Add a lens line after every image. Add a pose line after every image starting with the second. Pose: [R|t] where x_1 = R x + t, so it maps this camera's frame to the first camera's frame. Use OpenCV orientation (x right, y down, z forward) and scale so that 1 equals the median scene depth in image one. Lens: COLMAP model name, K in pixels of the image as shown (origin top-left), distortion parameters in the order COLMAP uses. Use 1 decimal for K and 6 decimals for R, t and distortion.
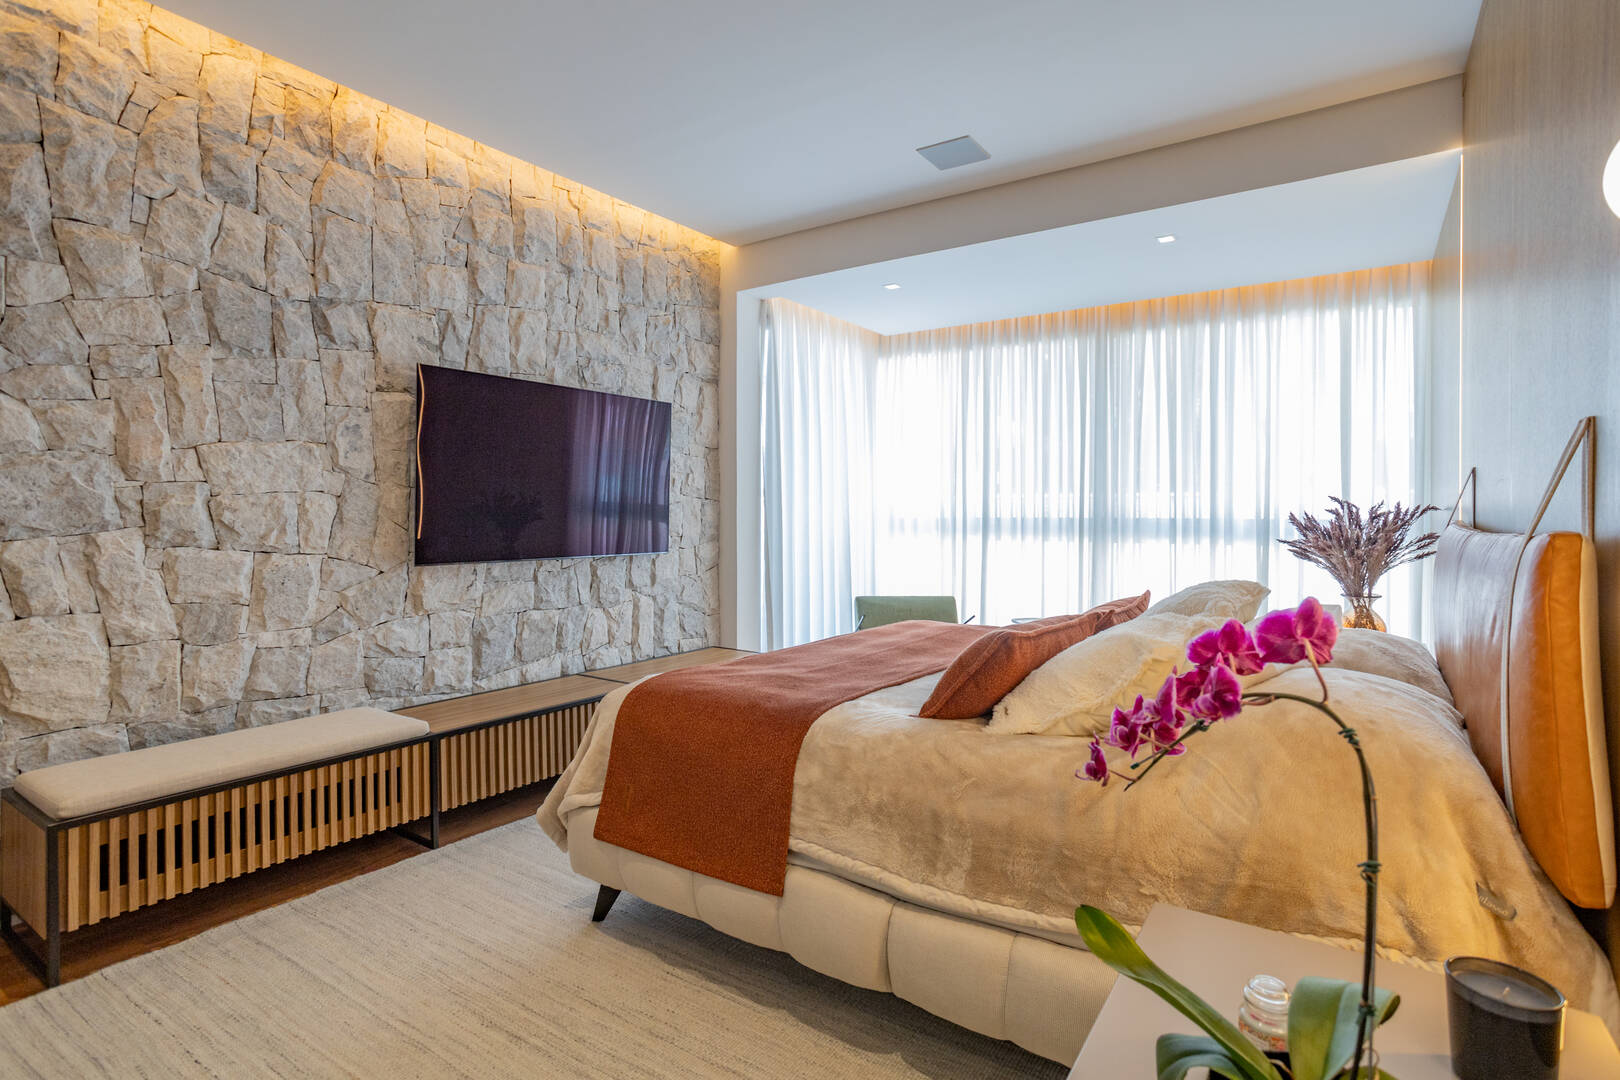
lens RADIAL K [[819.8, 0, 799.7], [0, 819.8, 529.8], [0, 0, 1]] dist [-0.019869, 0.017420]
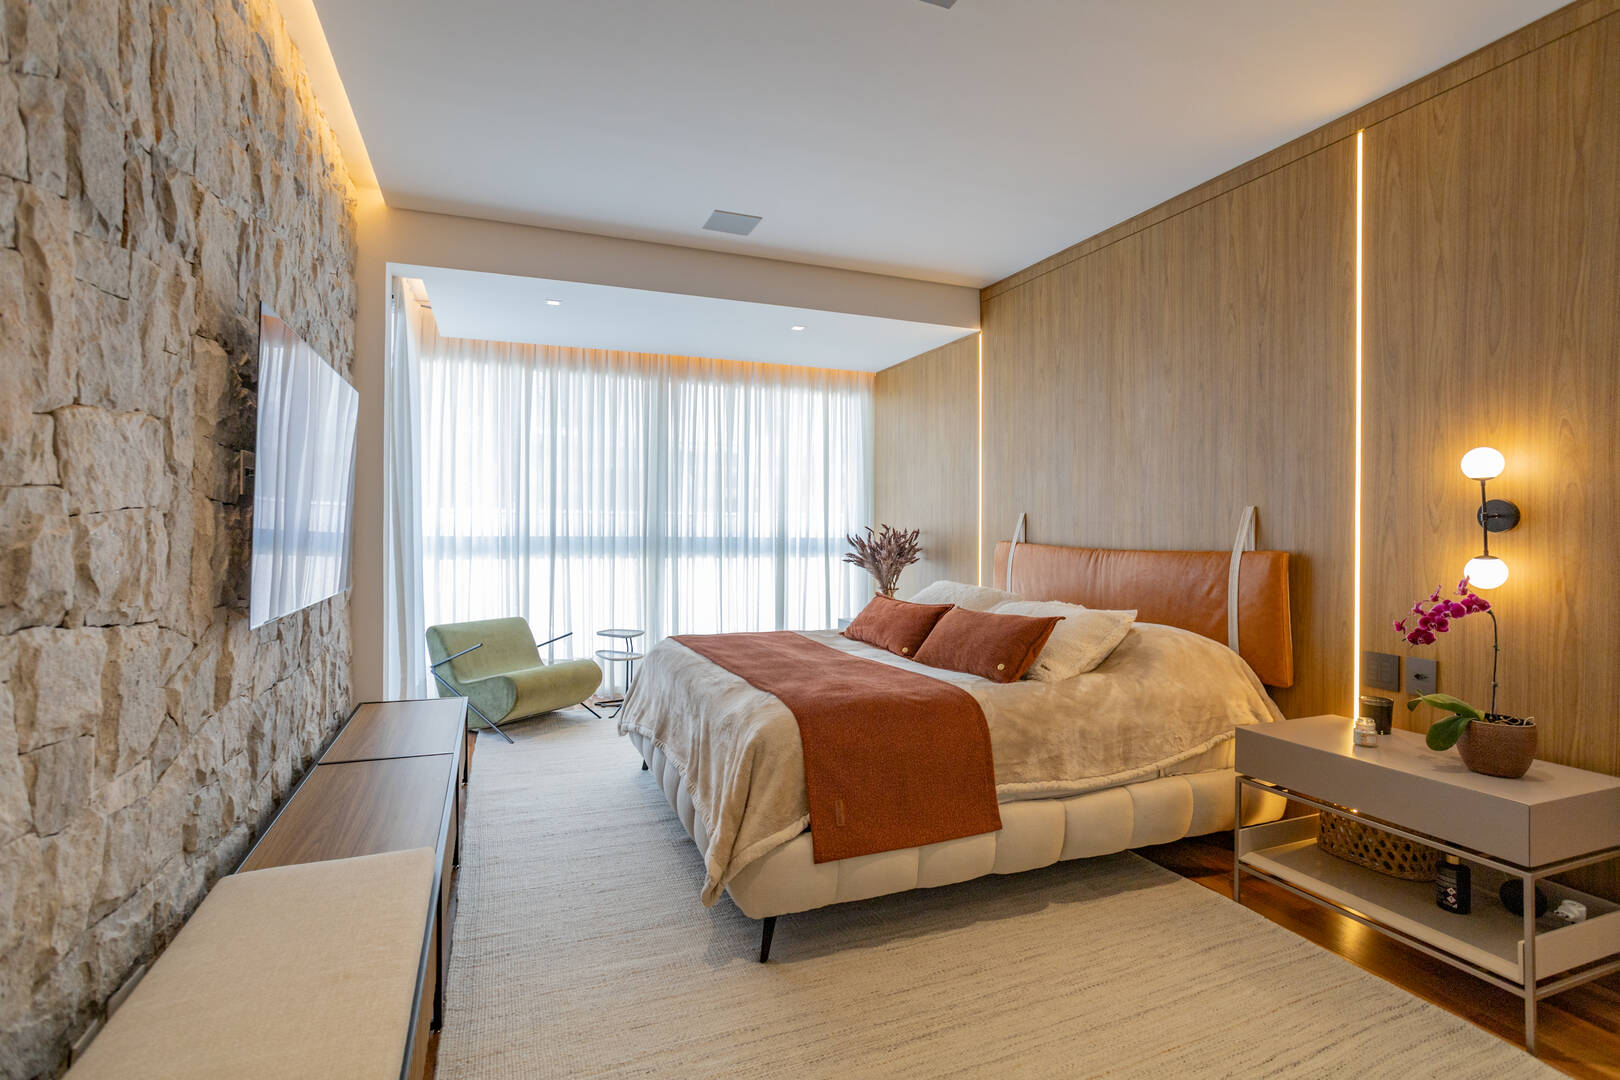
lens RADIAL K [[819.8, 0, 803.9], [0, 819.8, 541.8], [0, 0, 1]] dist [-0.019869, 0.017420]
pose [[0.535080, -0.013798, 0.844689, -0.652490], [0.014278, 0.999872, 0.007288, -0.017435], [-0.844681, 0.008160, 0.535208, 0.273621]]
